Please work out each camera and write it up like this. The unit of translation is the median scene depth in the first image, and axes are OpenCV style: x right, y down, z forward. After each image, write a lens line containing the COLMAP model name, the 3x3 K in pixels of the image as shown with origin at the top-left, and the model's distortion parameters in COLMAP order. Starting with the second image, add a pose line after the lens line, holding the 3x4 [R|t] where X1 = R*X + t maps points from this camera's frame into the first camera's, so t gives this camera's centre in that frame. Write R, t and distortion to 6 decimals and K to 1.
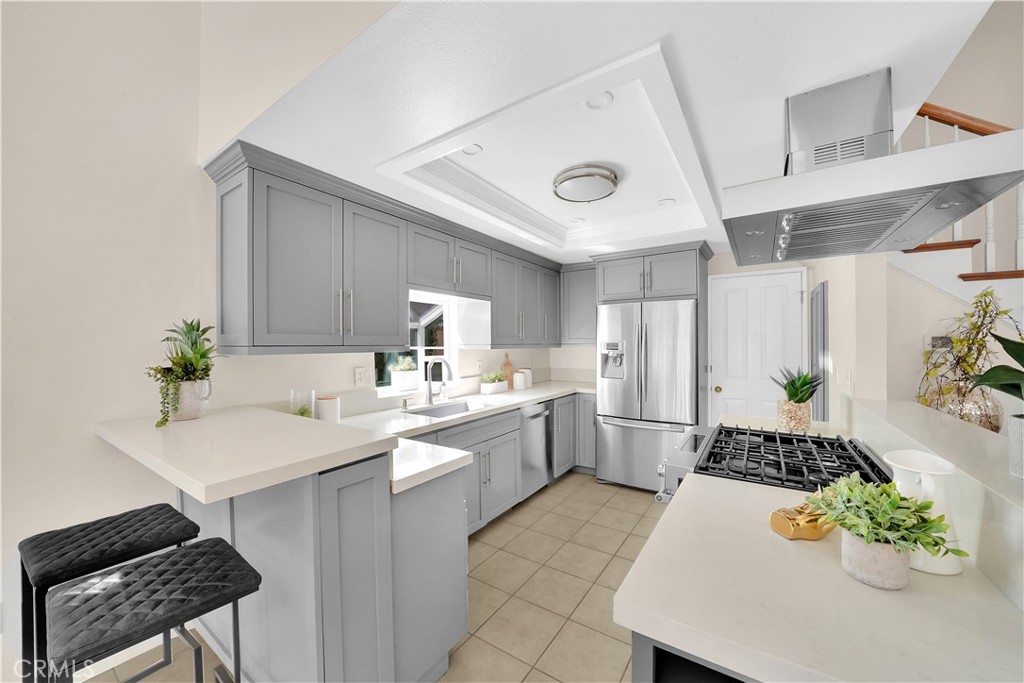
lens RADIAL K [[378.9, 0, 512.8], [0, 378.9, 346.3], [0, 0, 1]] dist [-0.018415, 0.000004]
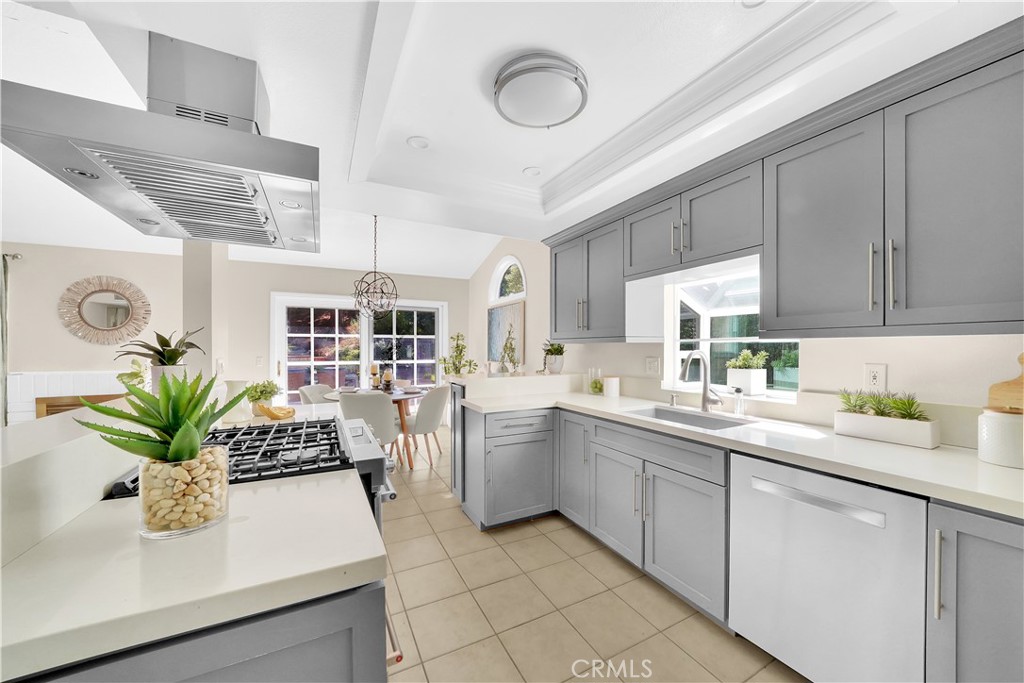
lens RADIAL K [[369.4, 0, 512.0], [0, 369.4, 341.5], [0, 0, 1]] dist [-0.019371, -0.000062]
pose [[-0.483804, -0.006056, -0.875155, 0.625031], [0.003000, 0.999959, -0.008578, 0.015370], [0.875171, -0.006775, -0.483766, 1.003966]]
